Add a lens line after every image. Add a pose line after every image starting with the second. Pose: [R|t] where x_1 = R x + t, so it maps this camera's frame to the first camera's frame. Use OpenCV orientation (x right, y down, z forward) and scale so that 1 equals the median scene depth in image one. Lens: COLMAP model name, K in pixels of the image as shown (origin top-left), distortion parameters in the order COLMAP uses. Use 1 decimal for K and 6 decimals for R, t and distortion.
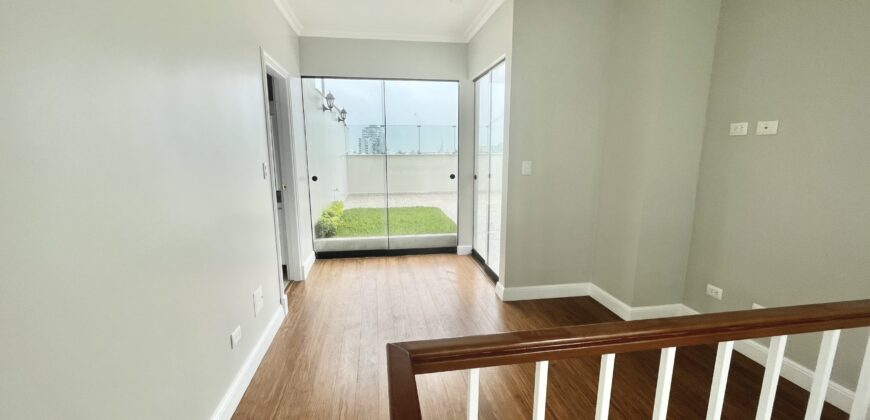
lens RADIAL K [[350.0, 0, 431.5], [0, 350.0, 211.0], [0, 0, 1]] dist [-0.005829, -0.000599]
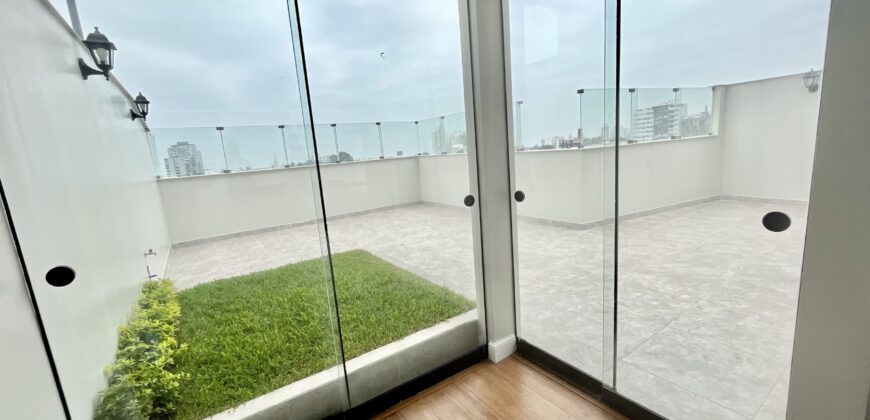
lens RADIAL K [[350.0, 0, 430.2], [0, 350.0, 209.5], [0, 0, 1]] dist [-0.005829, -0.000599]
pose [[0.899002, -0.140232, 0.414885, -0.142685], [0.151895, 0.988384, 0.004938, -0.078492], [-0.410759, 0.058580, 0.909860, 0.498252]]
